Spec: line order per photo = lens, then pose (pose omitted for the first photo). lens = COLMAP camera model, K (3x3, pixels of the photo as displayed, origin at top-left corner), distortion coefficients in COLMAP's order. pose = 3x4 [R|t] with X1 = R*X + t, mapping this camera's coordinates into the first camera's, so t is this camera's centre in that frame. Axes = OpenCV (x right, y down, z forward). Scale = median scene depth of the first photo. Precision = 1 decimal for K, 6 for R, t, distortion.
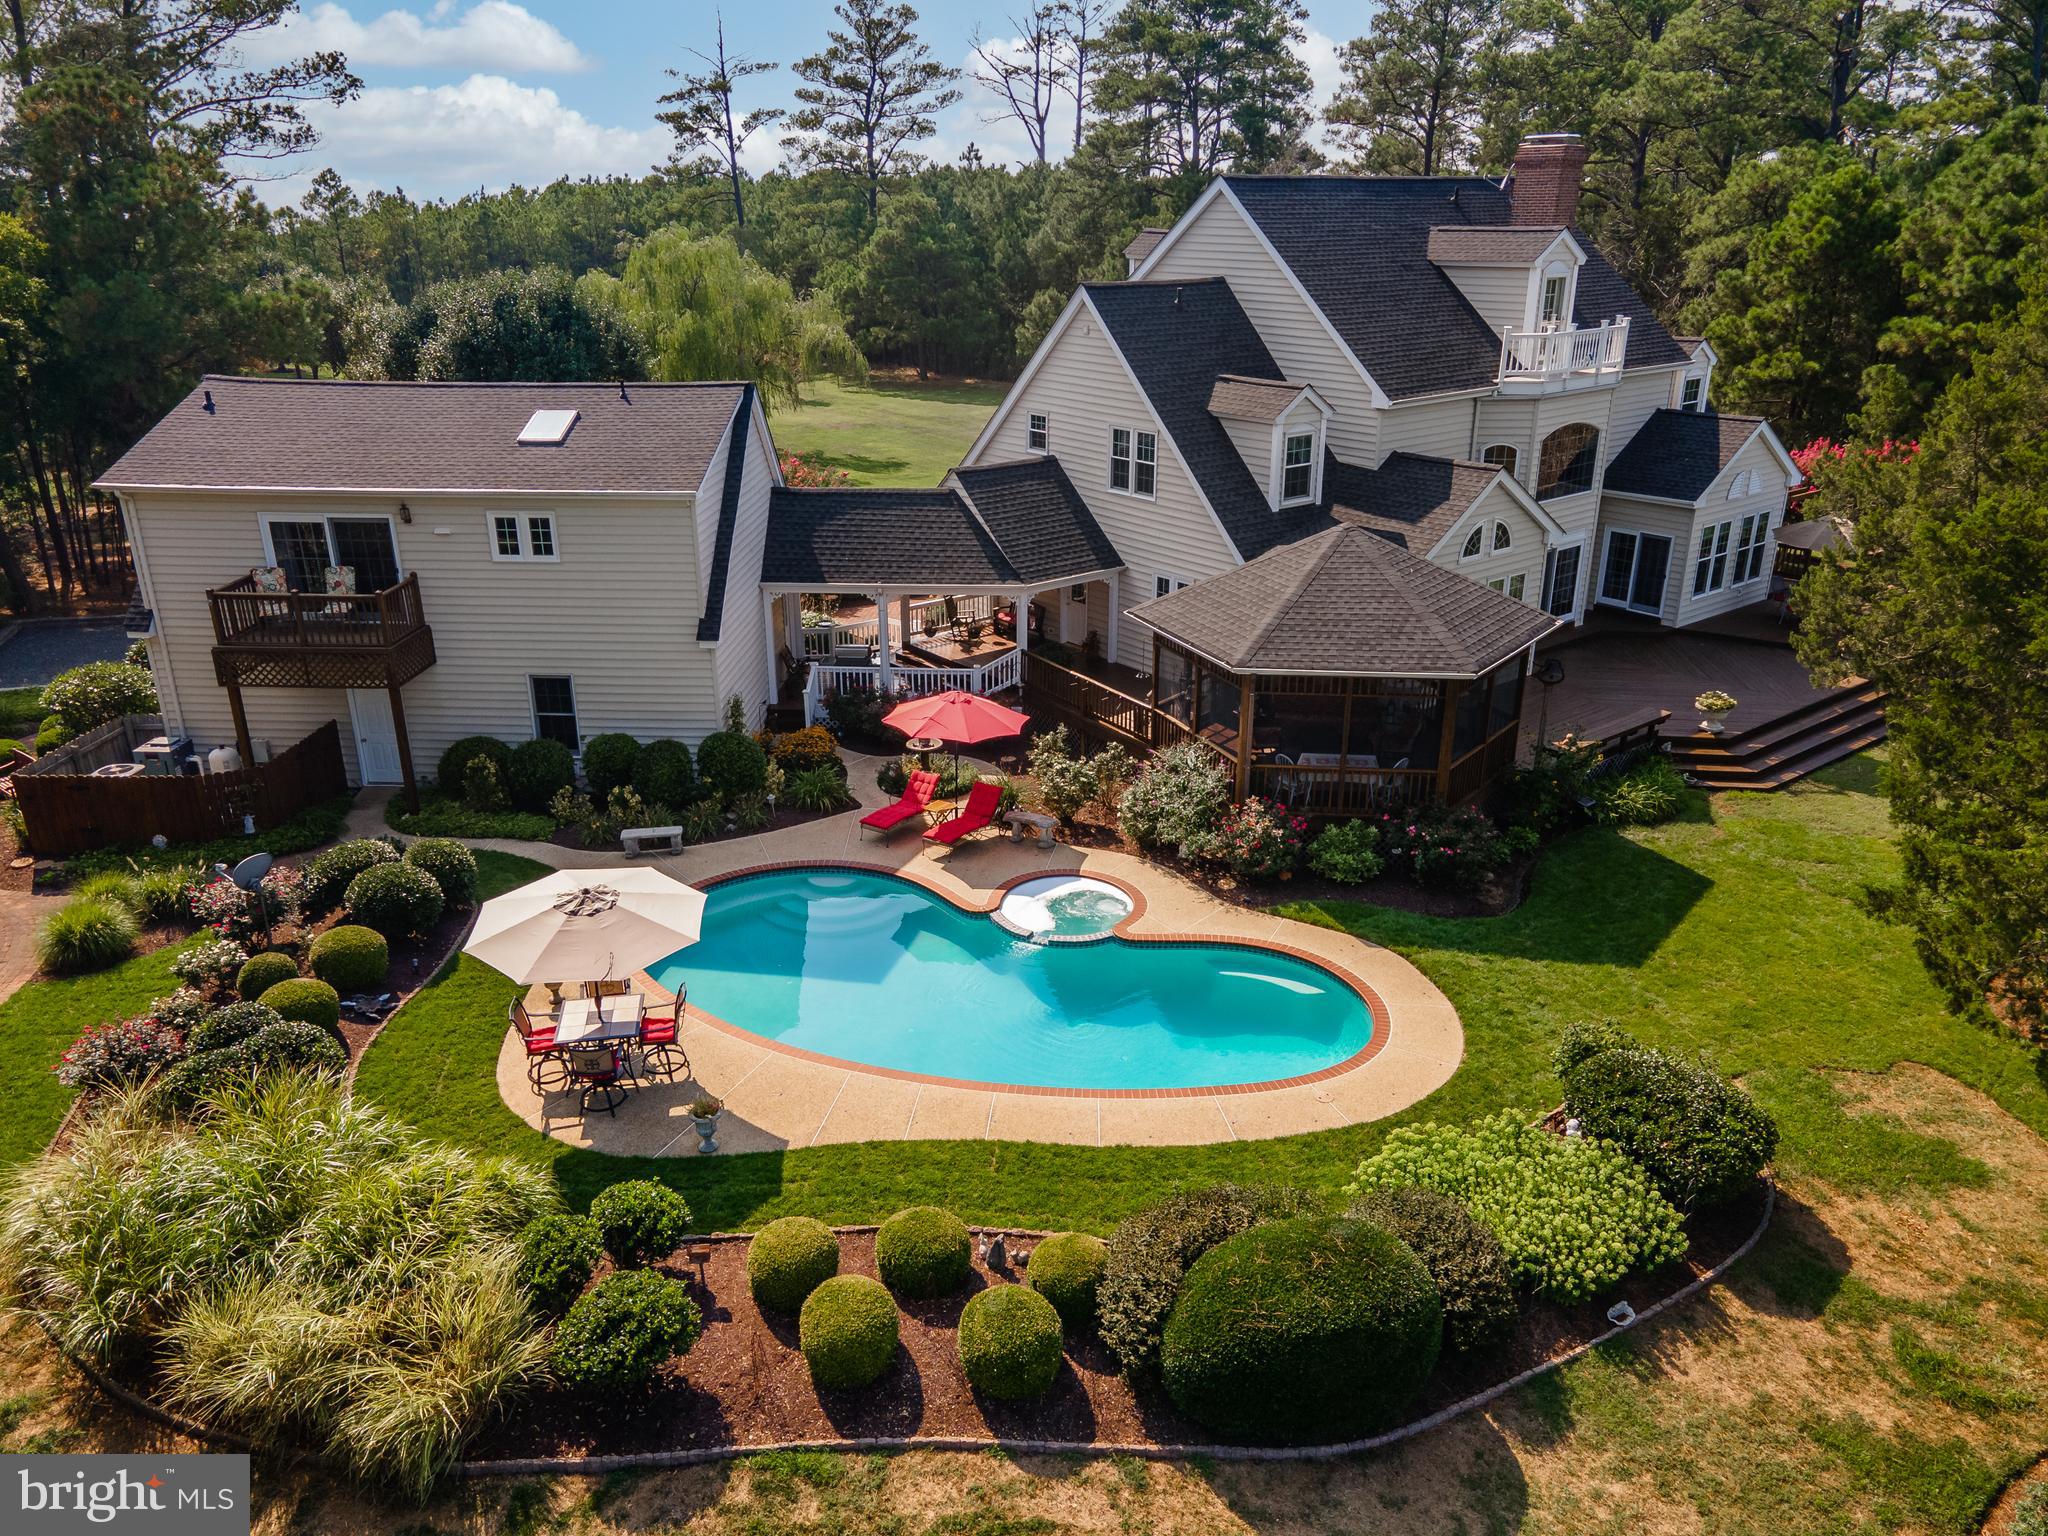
lens RADIAL K [[1524.4, 0, 1013.6], [0, 1524.4, 735.8], [0, 0, 1]] dist [0.007413, 0.046801]
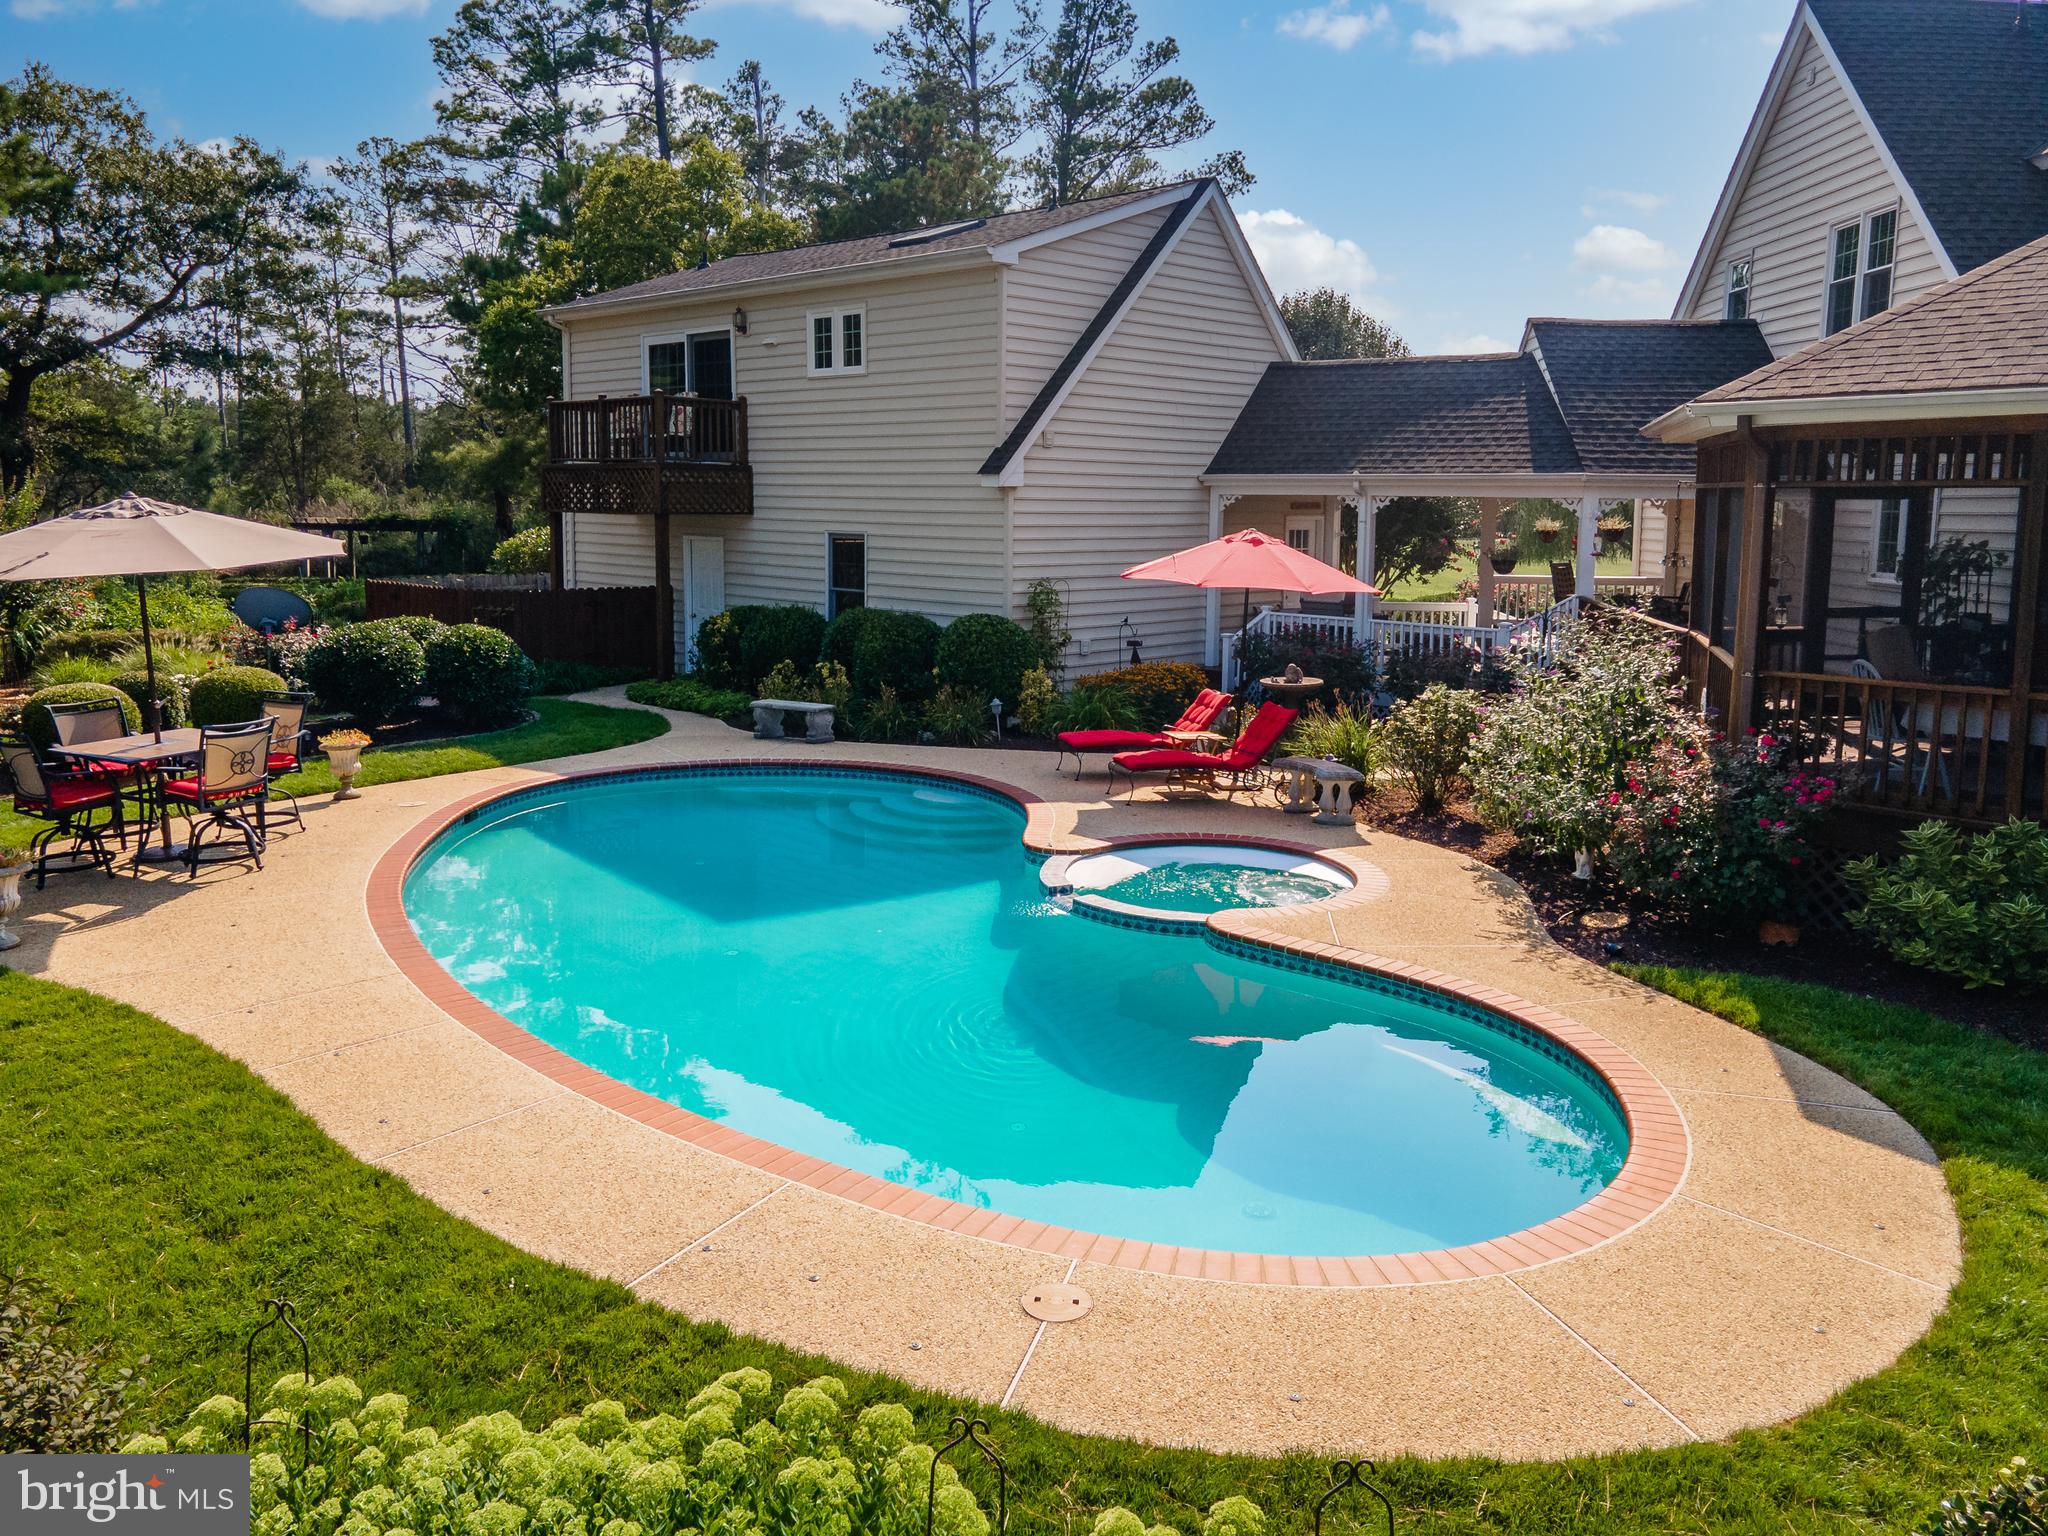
lens RADIAL K [[1527.1, 0, 1015.3], [0, 1527.1, 676.3], [0, 0, 1]] dist [0.006350, 0.049655]
pose [[0.752623, 0.085415, -0.652888, 0.249453], [-0.234546, 0.961288, -0.144614, 0.115280], [0.615261, 0.261972, 0.743521, 0.515012]]
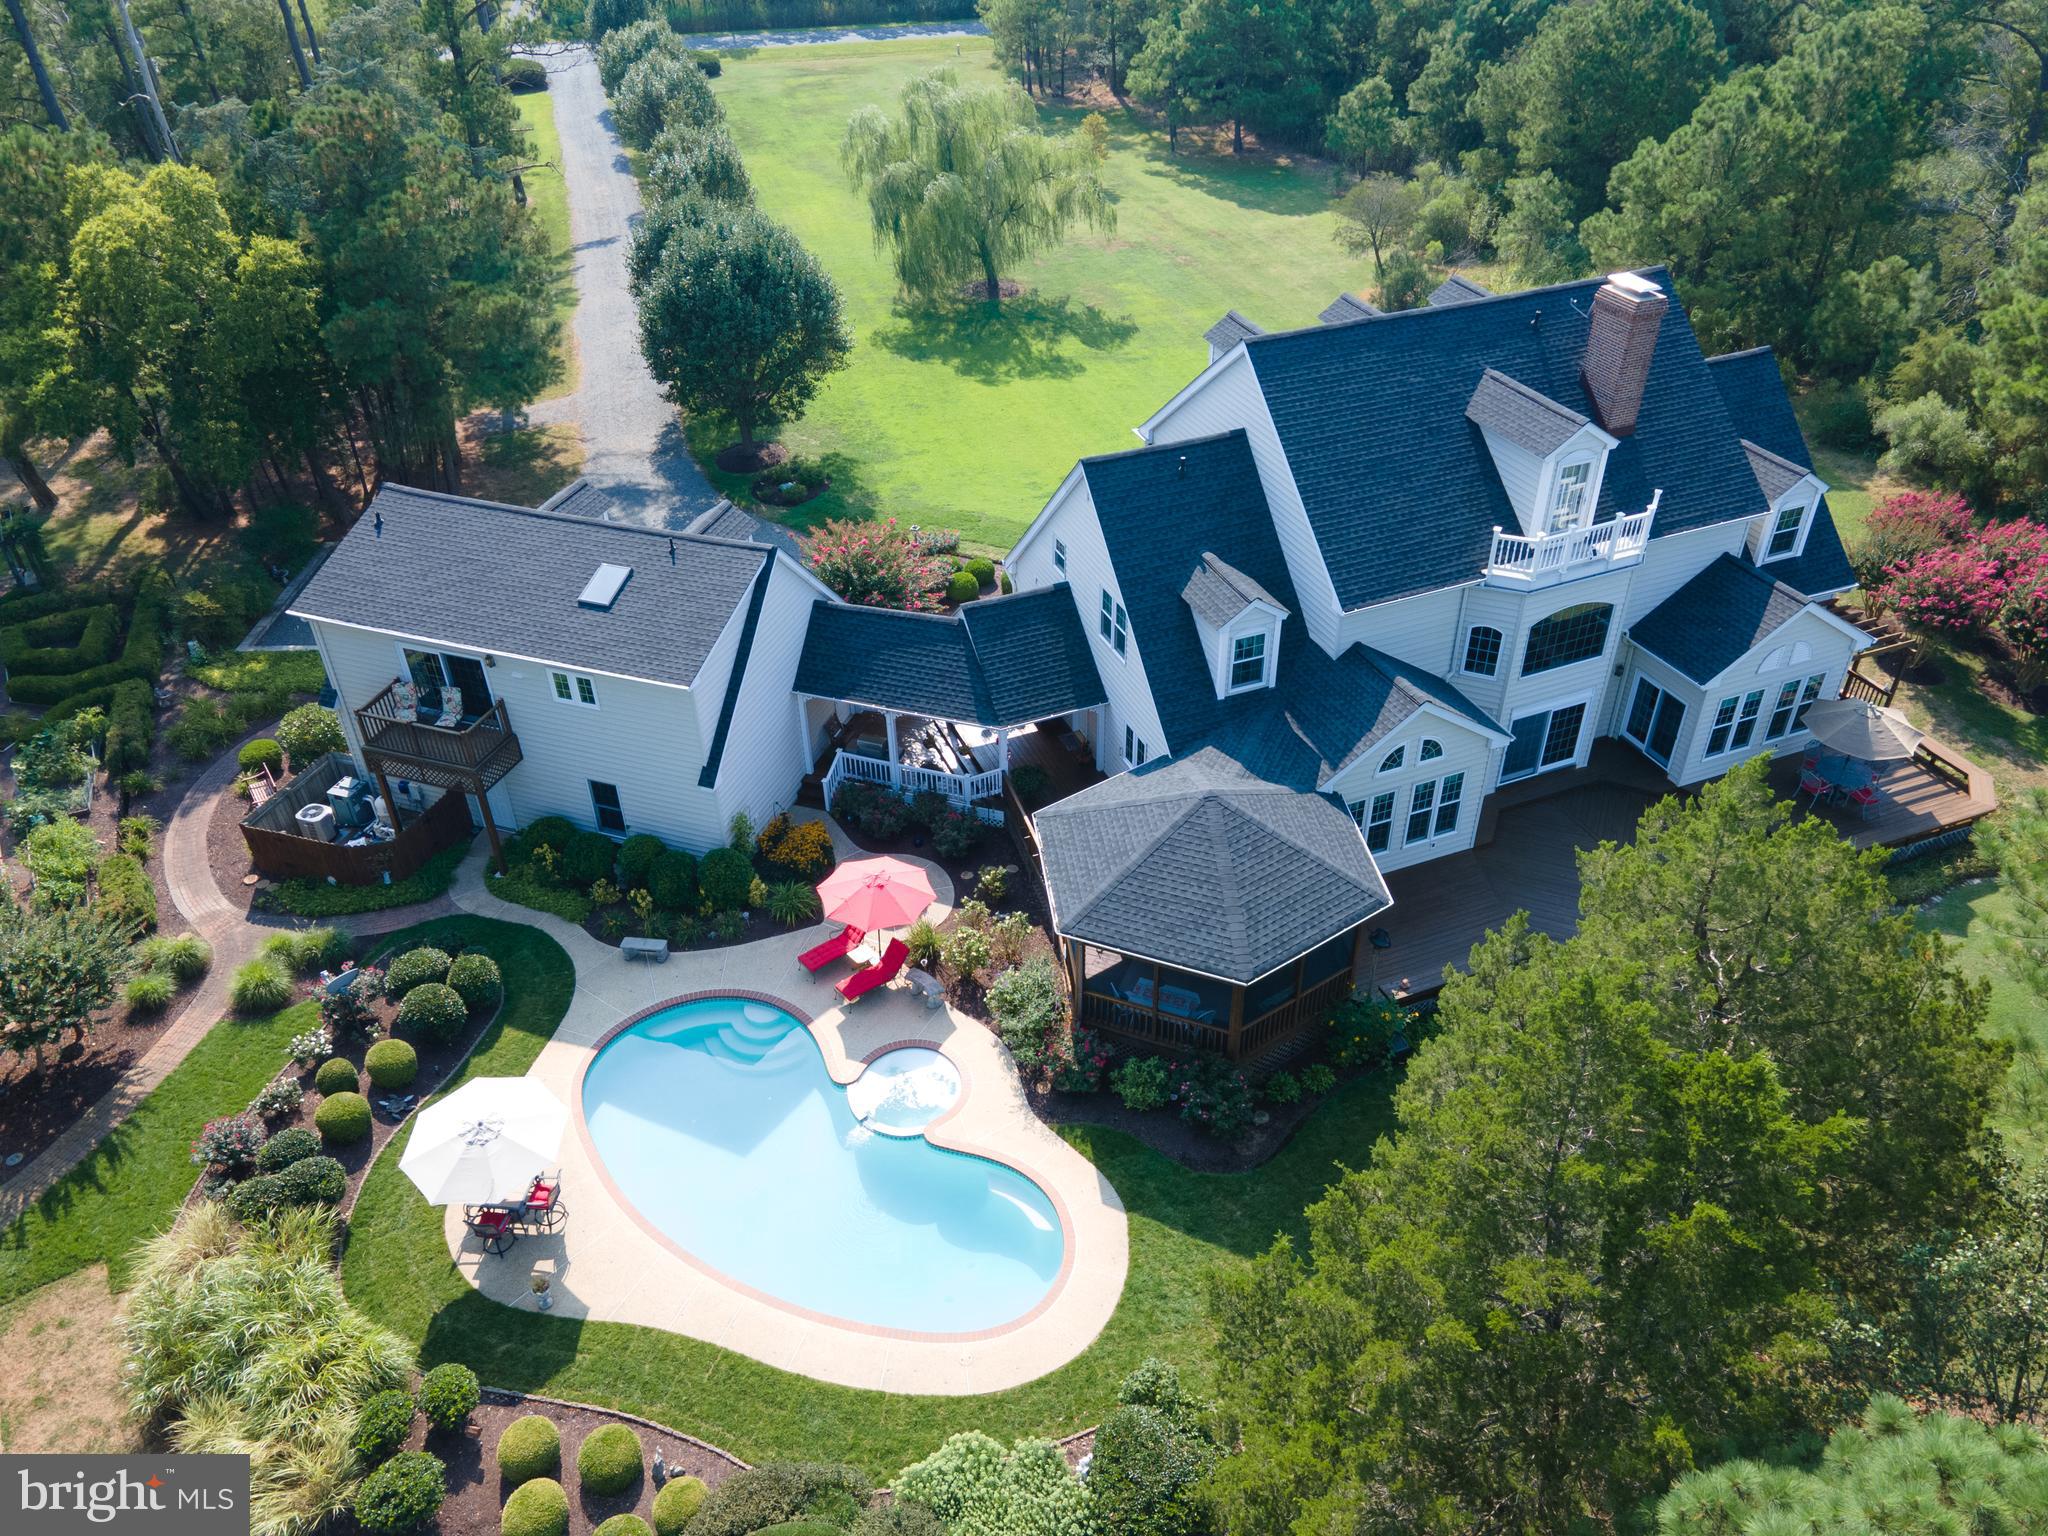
lens RADIAL K [[1524.4, 0, 1013.6], [0, 1524.4, 735.8], [0, 0, 1]] dist [0.007413, 0.046801]
pose [[0.956834, 0.150763, -0.248473, 0.336783], [-0.078982, 0.957644, 0.276911, -0.456784], [0.279696, -0.245333, 0.928214, -0.078391]]
